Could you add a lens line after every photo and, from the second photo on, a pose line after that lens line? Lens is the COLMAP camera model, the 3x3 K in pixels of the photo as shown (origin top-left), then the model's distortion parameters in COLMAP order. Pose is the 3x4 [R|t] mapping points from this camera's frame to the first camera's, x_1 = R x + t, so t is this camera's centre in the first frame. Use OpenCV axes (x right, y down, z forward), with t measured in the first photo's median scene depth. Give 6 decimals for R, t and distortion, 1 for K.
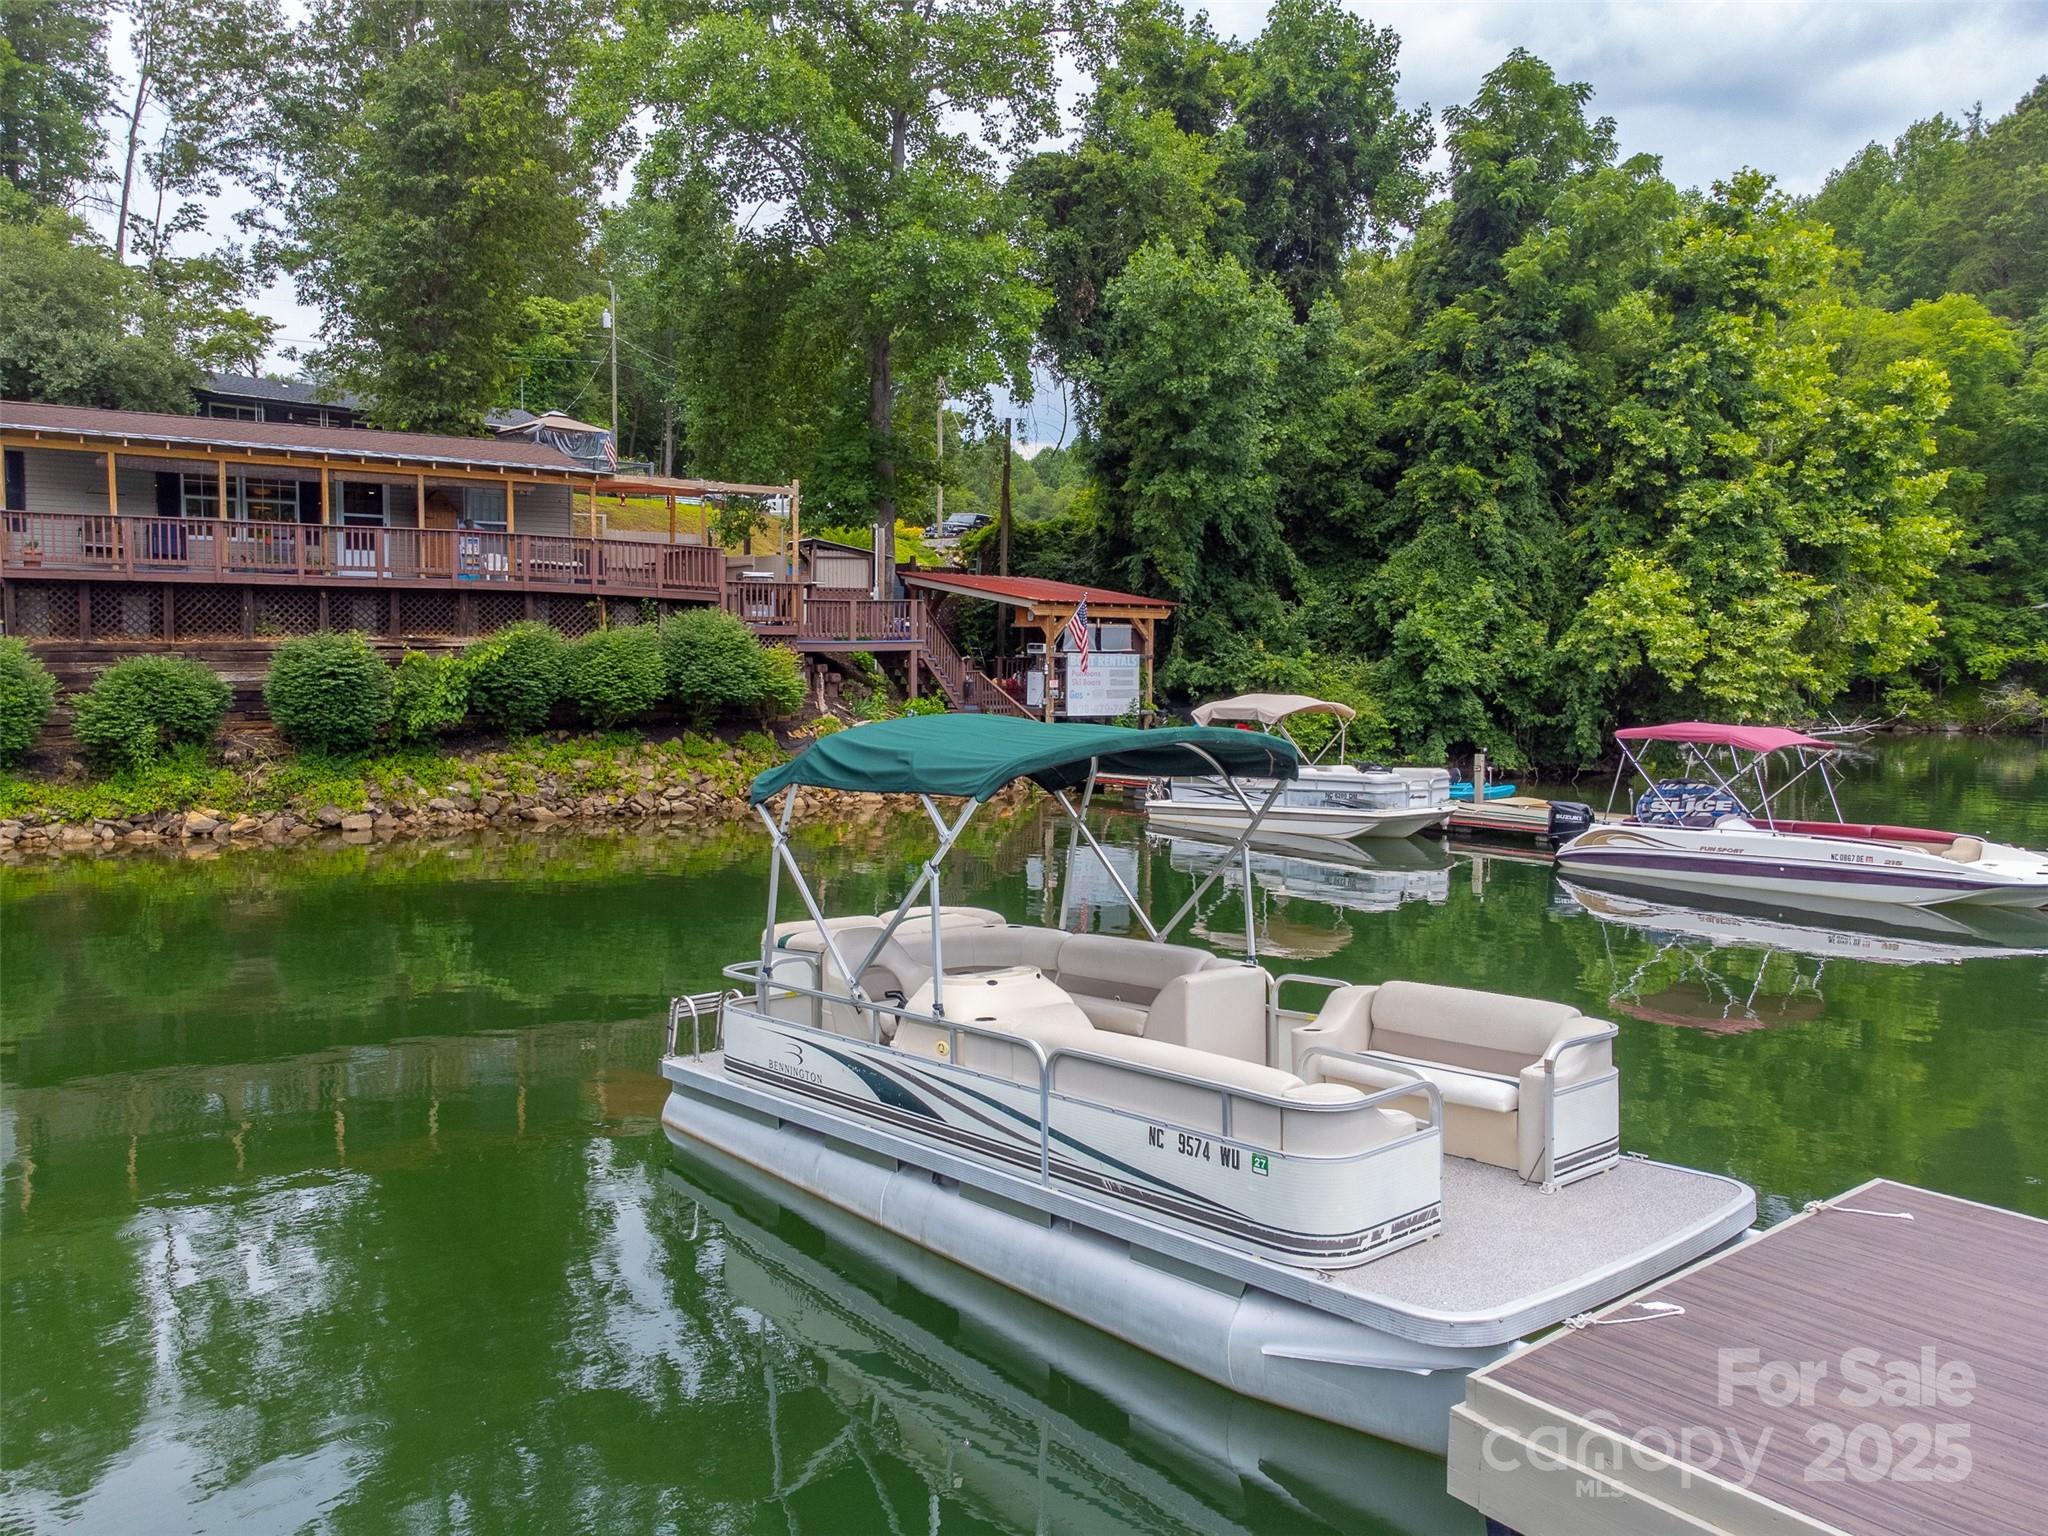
lens RADIAL K [[1522.6, 0, 1028.9], [0, 1522.6, 760.3], [0, 0, 1]] dist [0.023977, -0.011465]
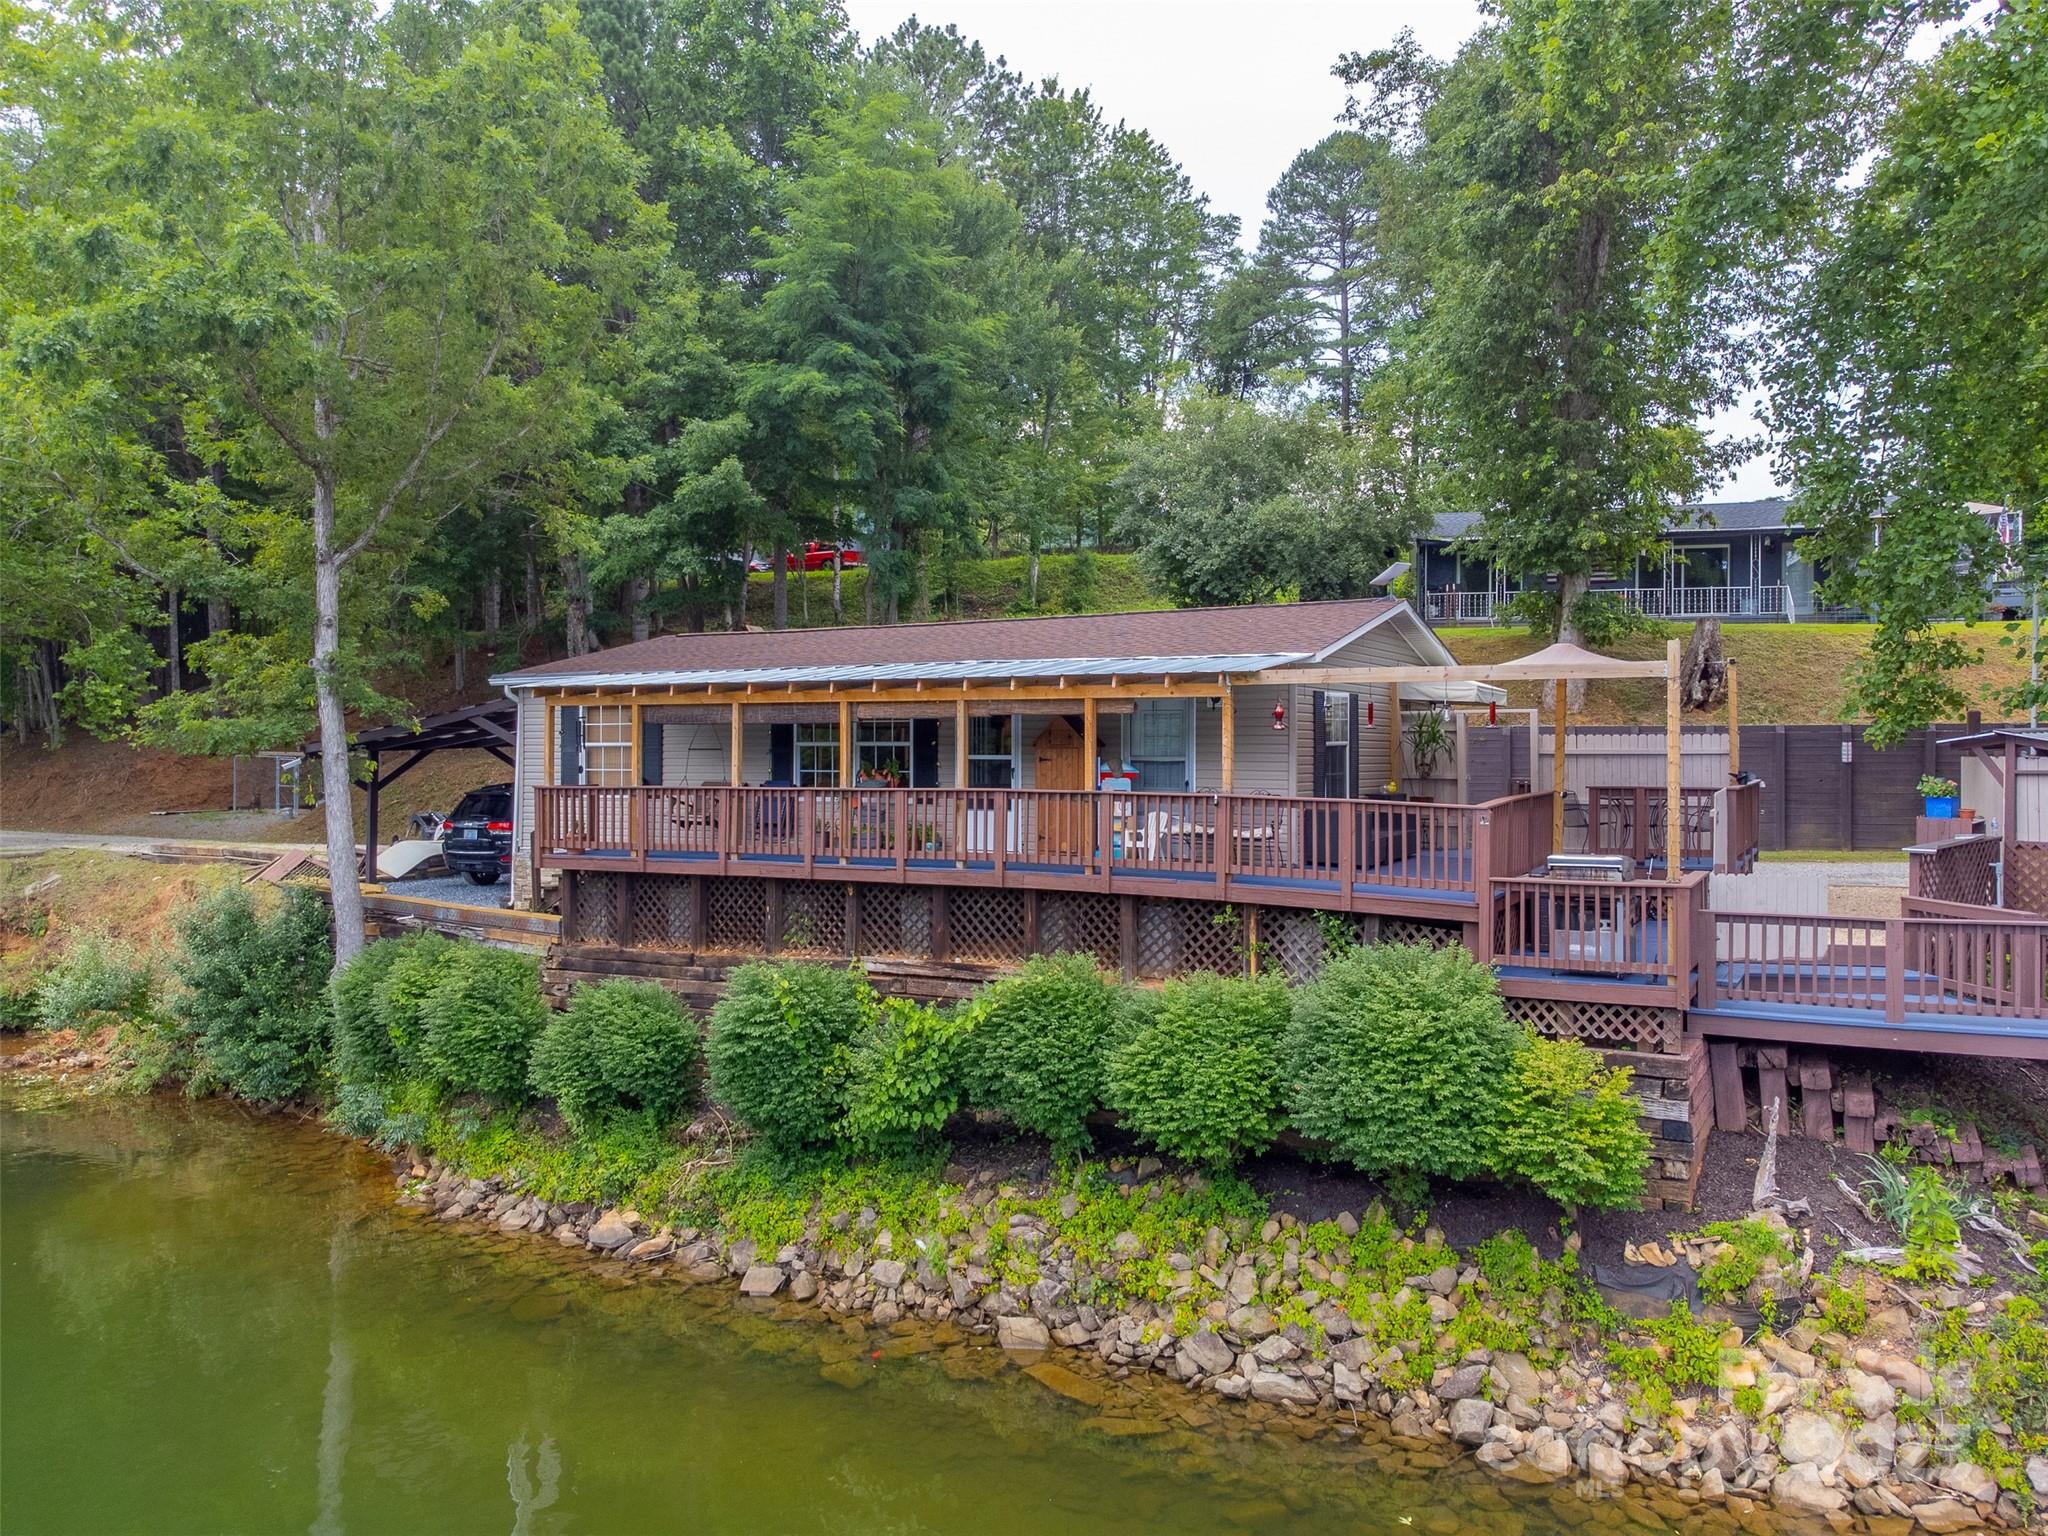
lens RADIAL K [[1522.6, 0, 1024.9], [0, 1522.6, 754.7], [0, 0, 1]] dist [0.023977, -0.011465]
pose [[0.489571, -0.004722, -0.871950, 0.142349], [-0.055486, 0.997790, -0.036557, -0.142857], [0.870196, 0.066278, 0.488228, 0.717194]]
